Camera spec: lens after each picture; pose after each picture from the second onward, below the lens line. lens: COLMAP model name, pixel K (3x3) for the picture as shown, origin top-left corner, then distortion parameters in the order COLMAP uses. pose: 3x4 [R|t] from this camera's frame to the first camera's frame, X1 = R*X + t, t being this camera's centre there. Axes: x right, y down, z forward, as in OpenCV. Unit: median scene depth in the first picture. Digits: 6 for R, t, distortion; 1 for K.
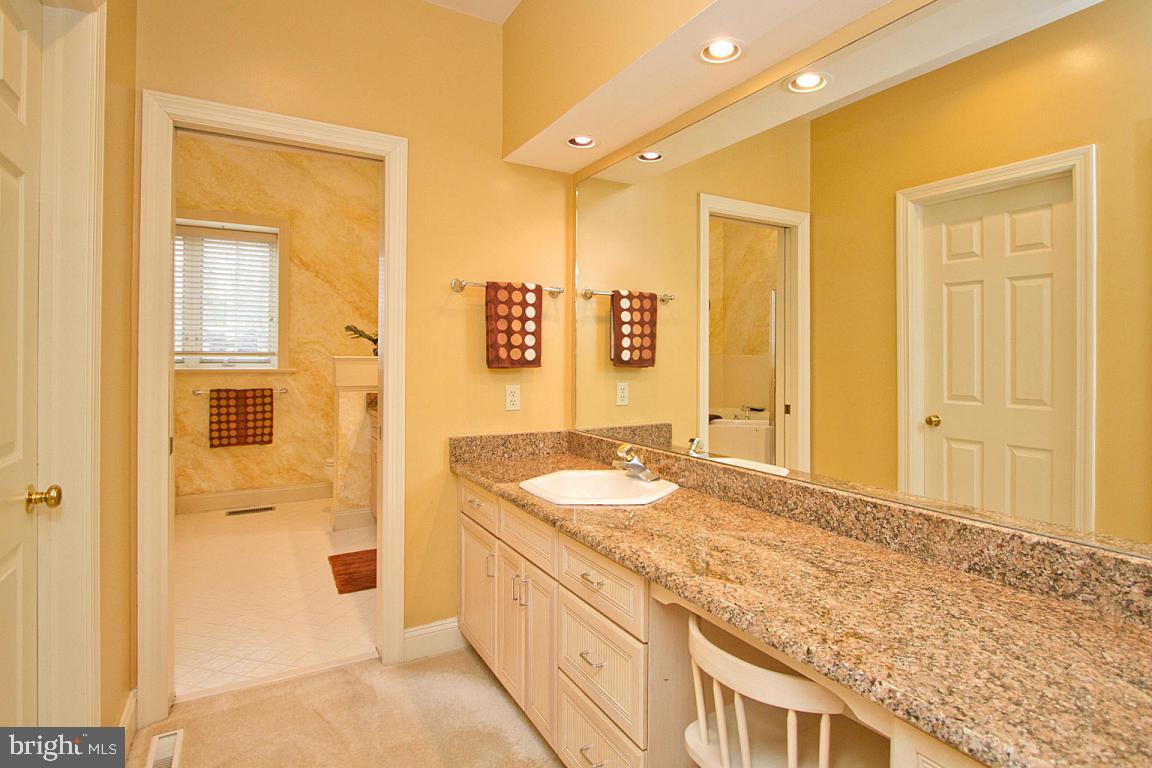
lens RADIAL K [[583.6, 0, 598.9], [0, 583.6, 357.6], [0, 0, 1]] dist [-0.004350, -0.000768]
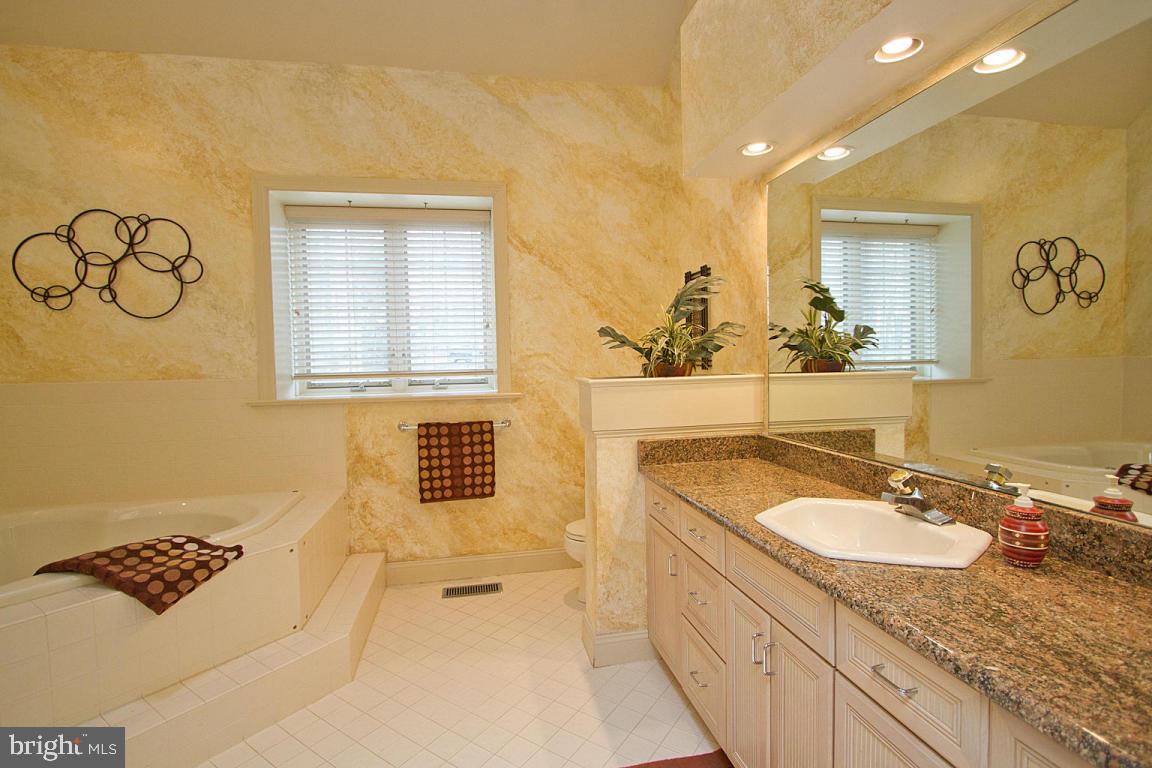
lens RADIAL K [[536.8, 0, 576.0], [0, 536.8, 384.0], [0, 0, 1]] dist [-0.014440, 0.000191]
pose [[0.942420, -0.012509, -0.334198, -0.241418], [0.028602, 0.998654, 0.043275, -0.018935], [0.333207, -0.050342, 0.941509, 0.413172]]
